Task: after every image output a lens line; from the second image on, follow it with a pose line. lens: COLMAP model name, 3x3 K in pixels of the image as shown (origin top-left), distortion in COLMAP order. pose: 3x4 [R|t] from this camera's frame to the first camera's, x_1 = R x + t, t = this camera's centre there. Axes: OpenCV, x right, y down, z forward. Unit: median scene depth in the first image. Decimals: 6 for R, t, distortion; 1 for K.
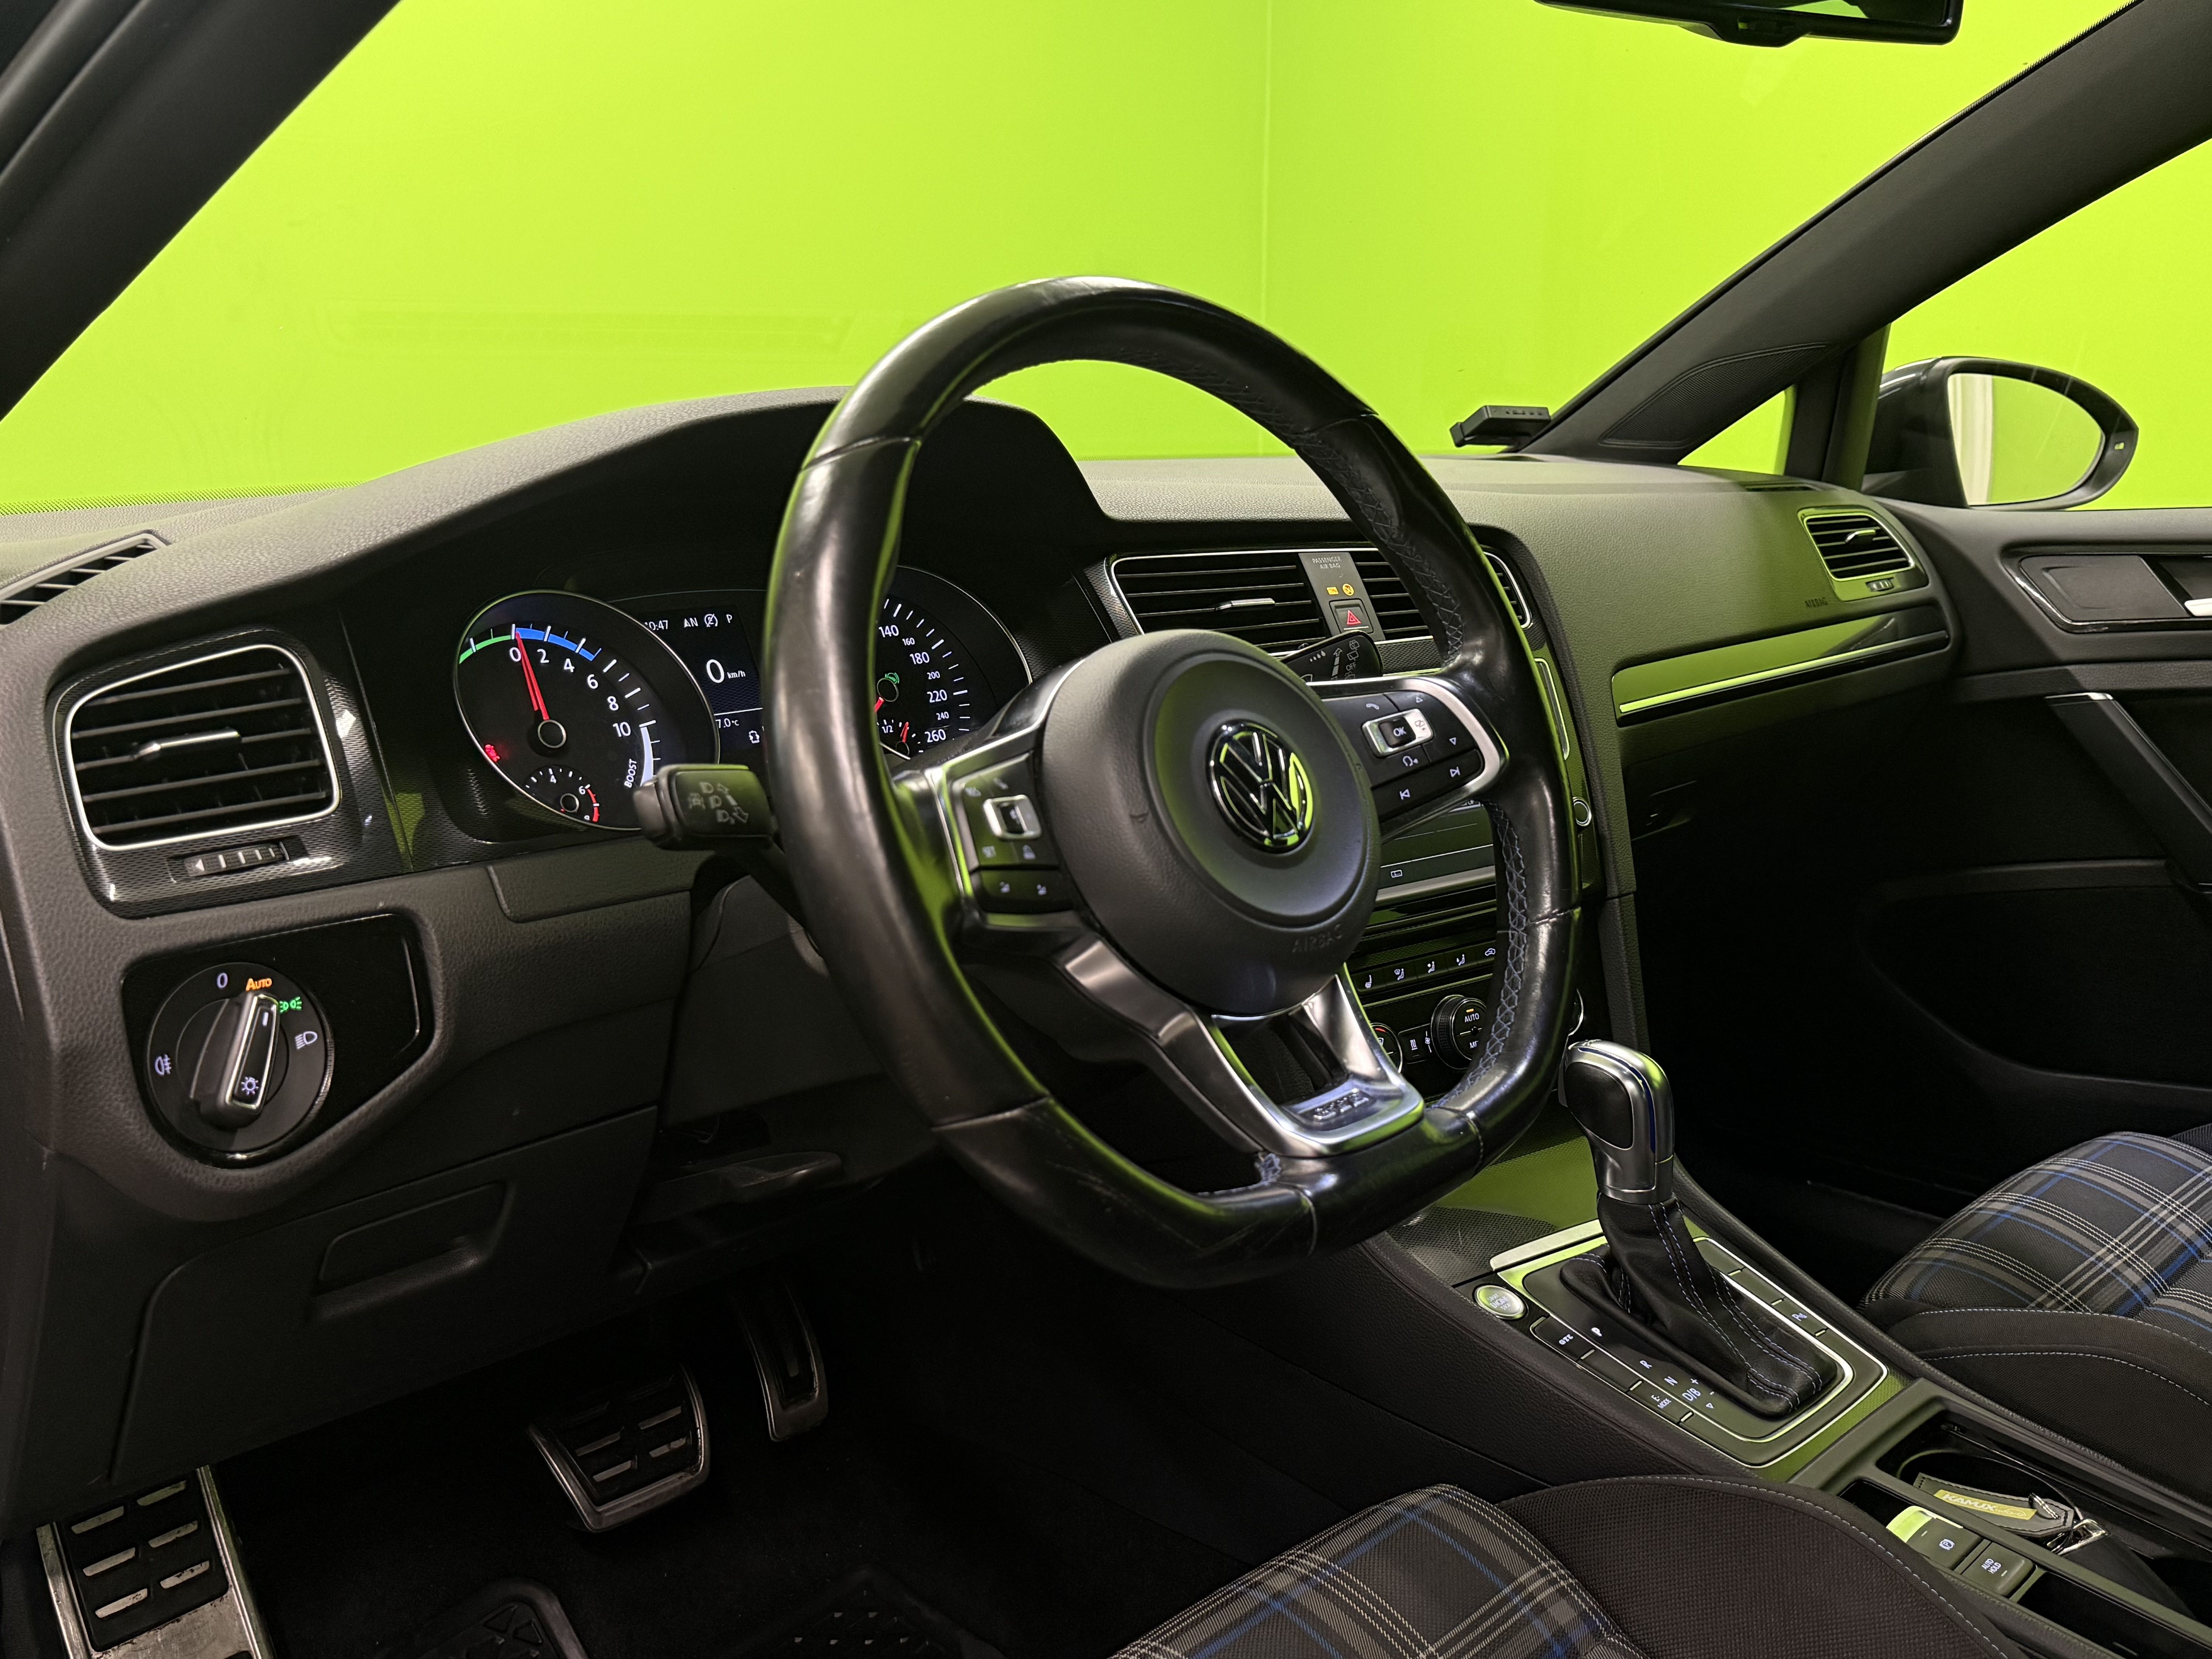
lens RADIAL K [[1976.3, 0, 1106.0], [0, 1976.3, 829.5], [0, 0, 1]] dist [0.090710, -0.001332]
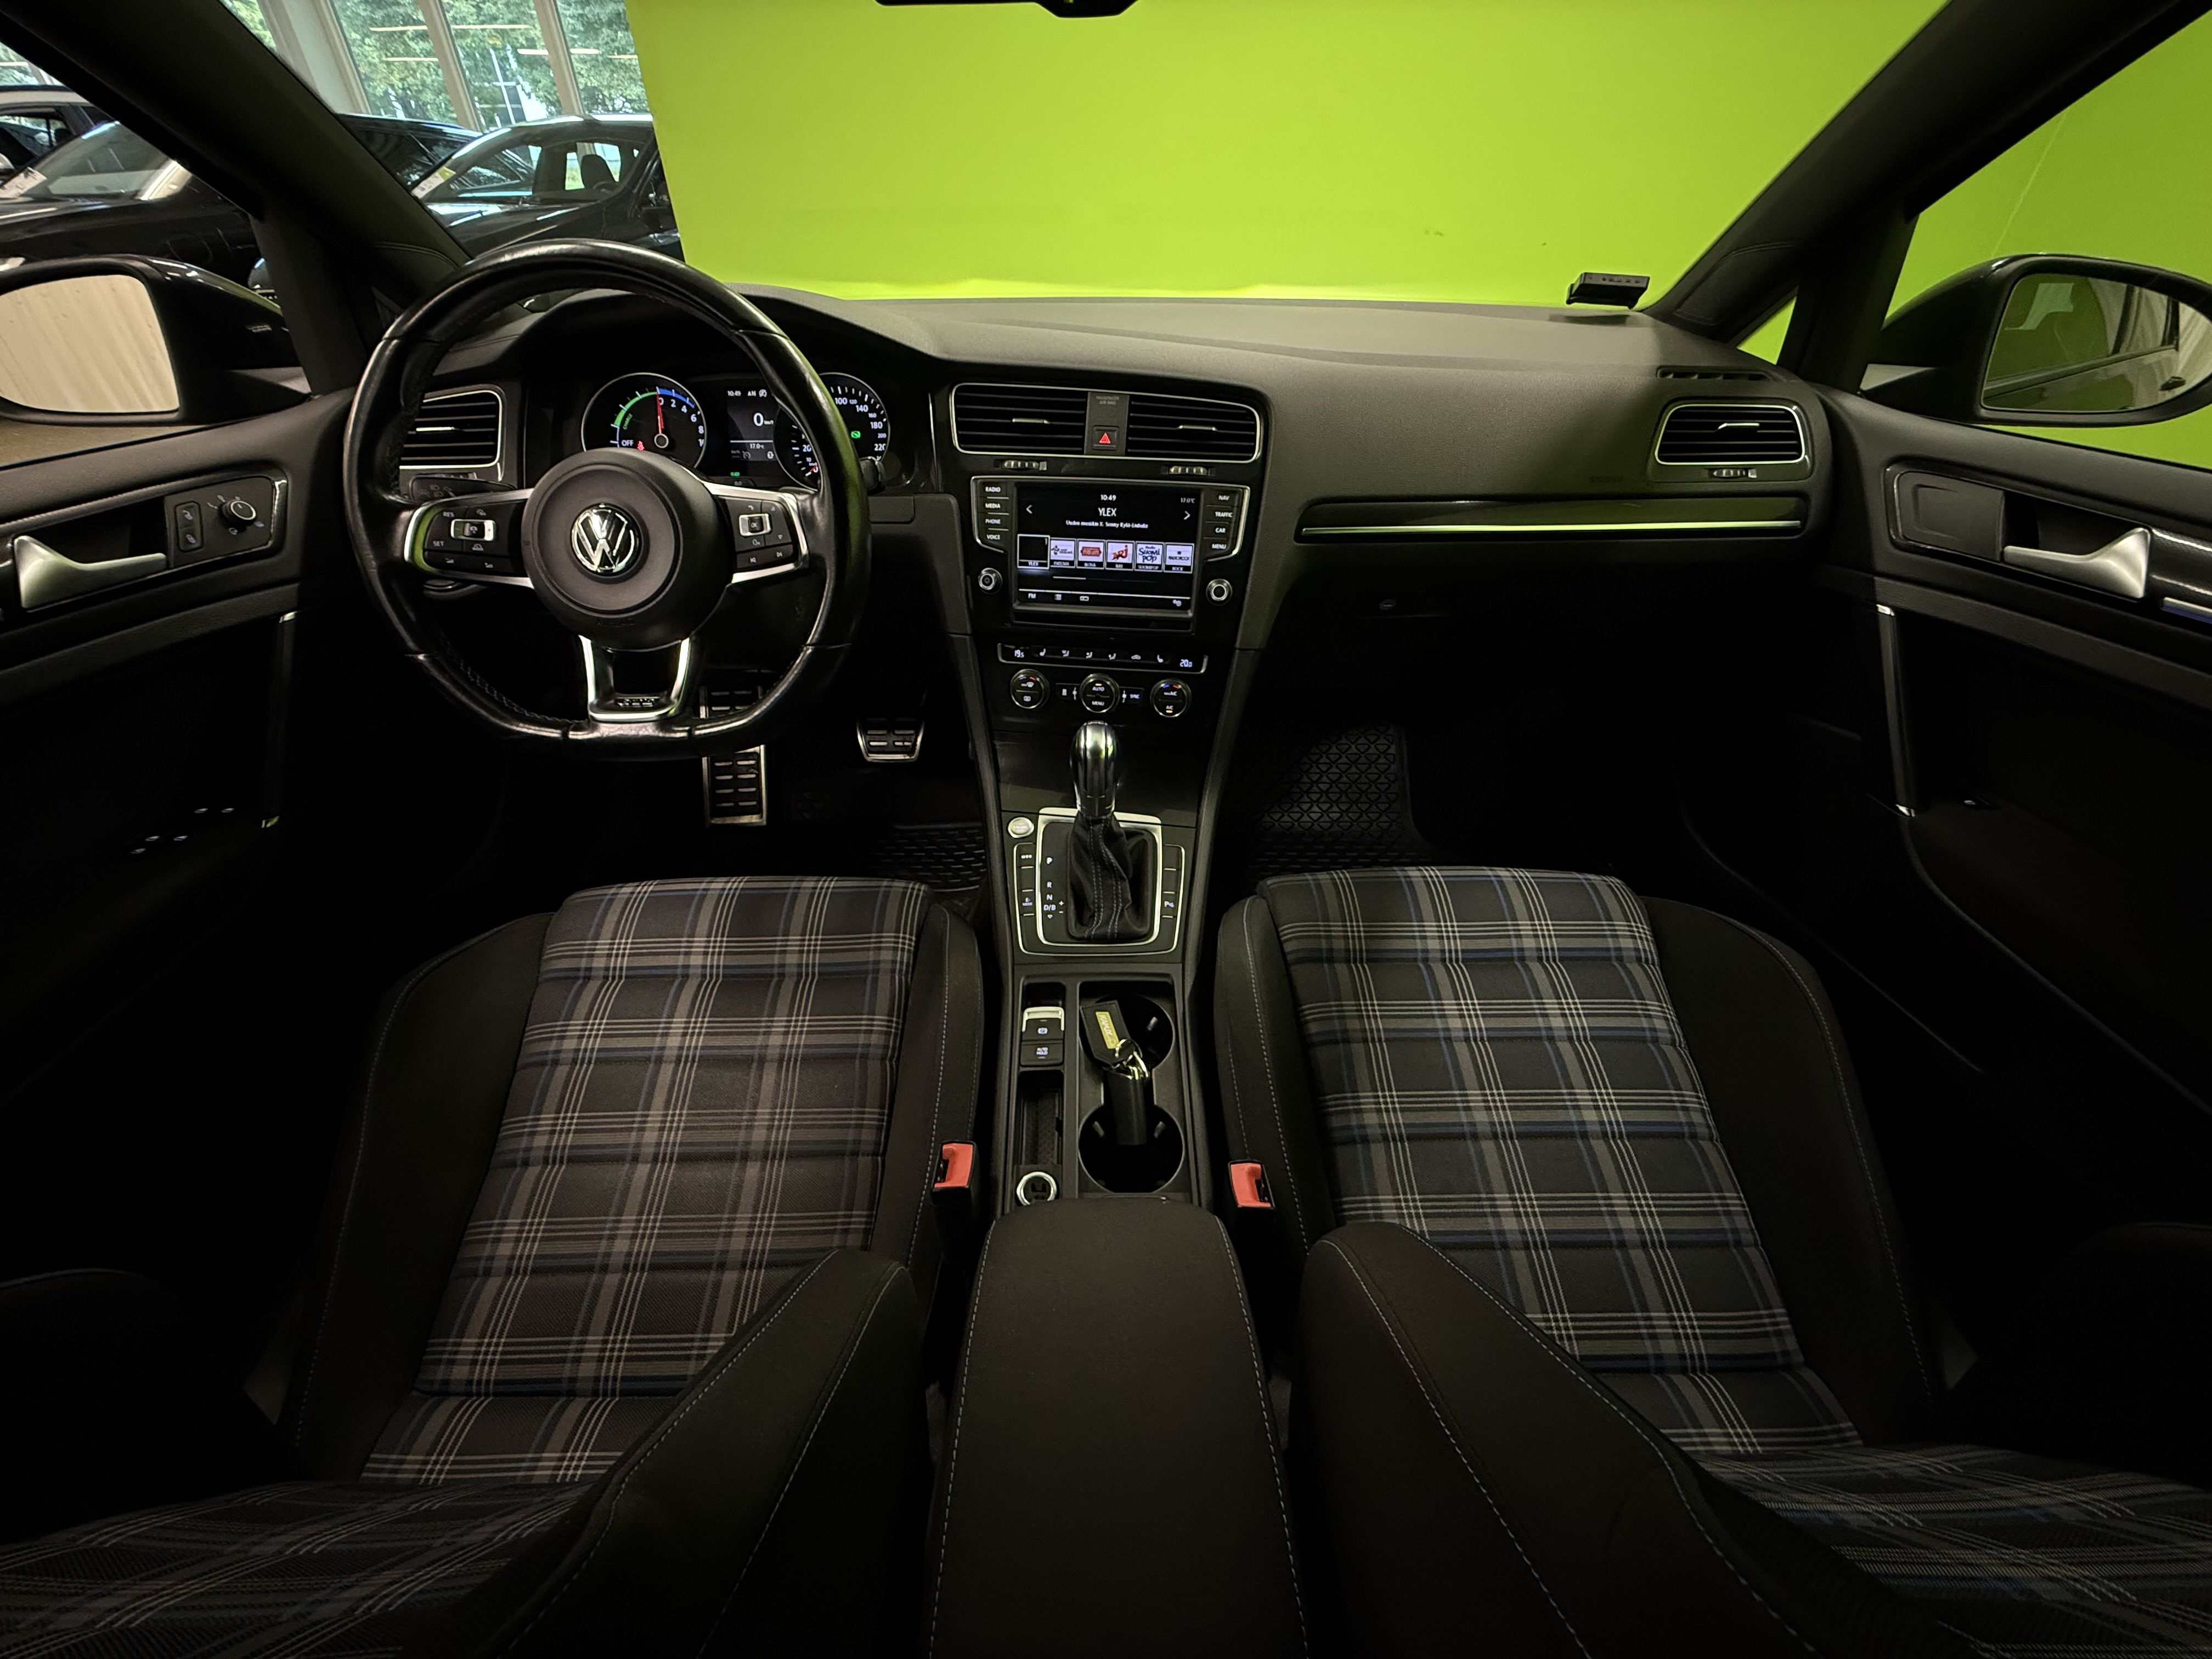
lens RADIAL K [[880.2, 0, 1099.5], [0, 880.2, 822.0], [0, 0, 1]] dist [-0.001585, -0.000015]
pose [[0.719256, 0.417517, -0.555292, 0.780168], [-0.154585, 0.875416, 0.457985, -0.190597], [0.677328, -0.243569, 0.694190, 0.473442]]
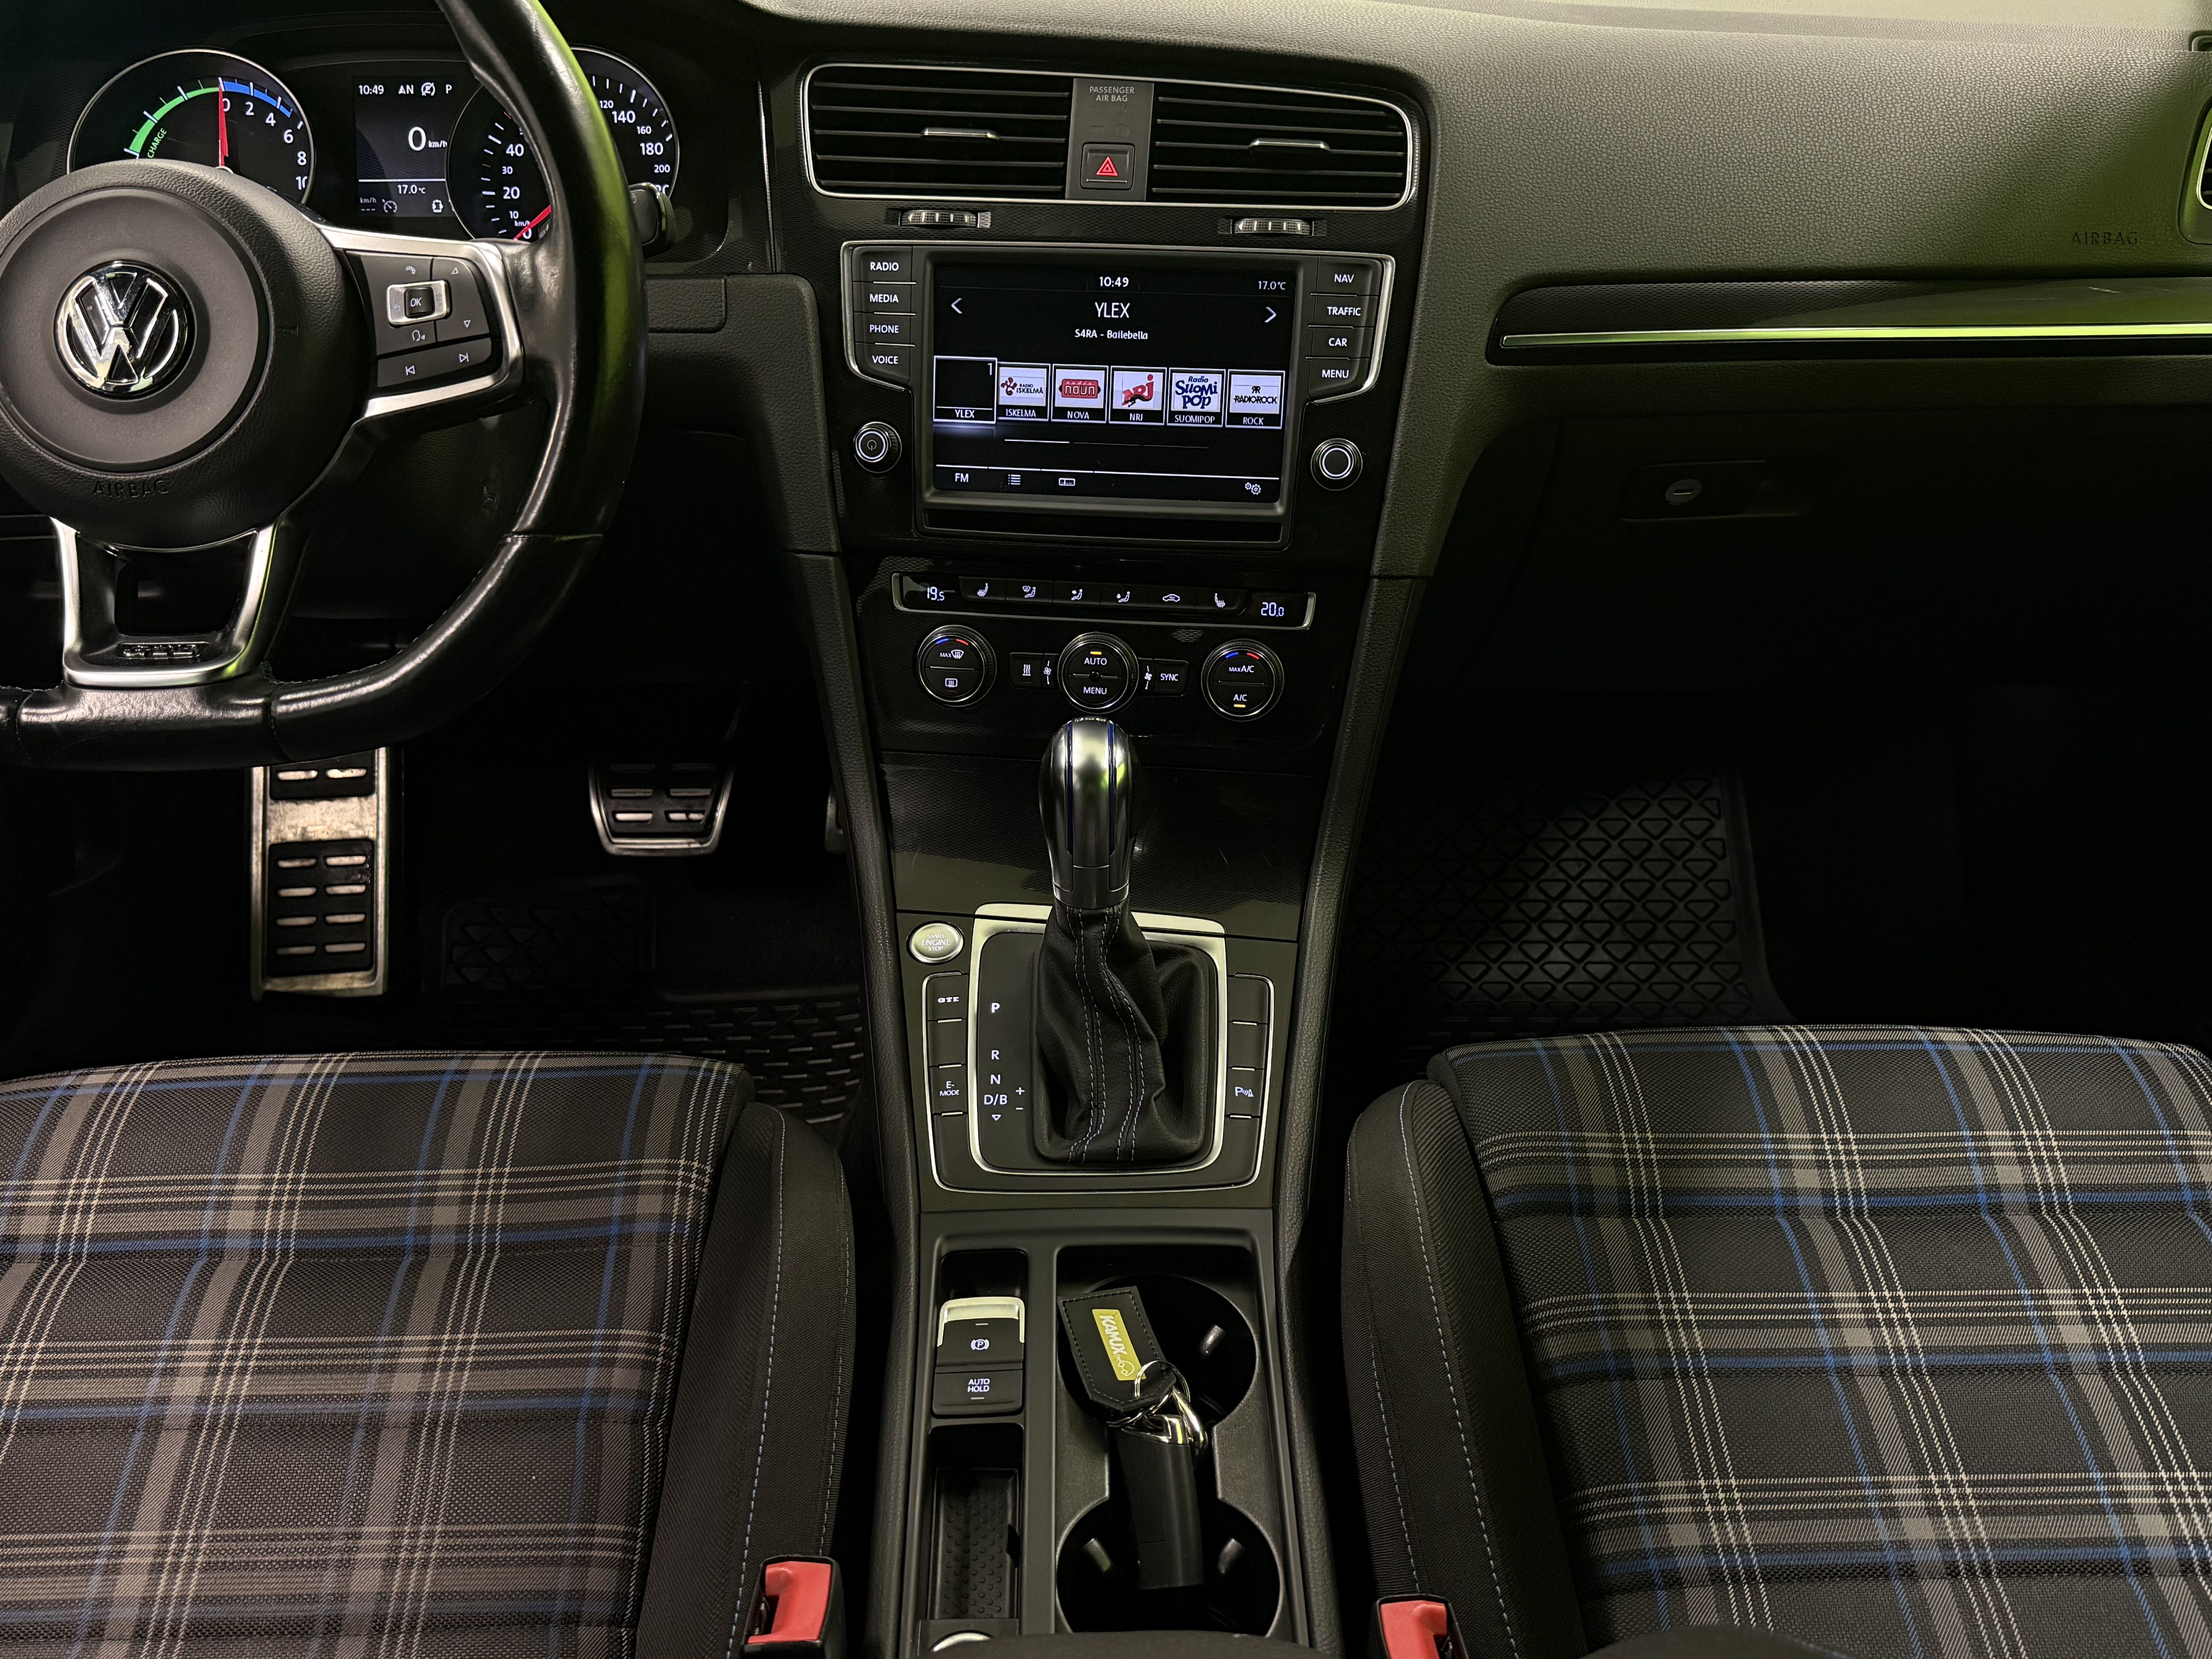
lens RADIAL K [[1927.9, 0, 1106.0], [0, 1927.9, 829.5], [0, 0, 1]] dist [0.116299, -0.228391]
pose [[0.722252, 0.339862, -0.602366, 0.842422], [-0.152005, 0.927645, 0.341130, -0.150167], [0.674719, -0.154819, 0.721654, 0.418171]]
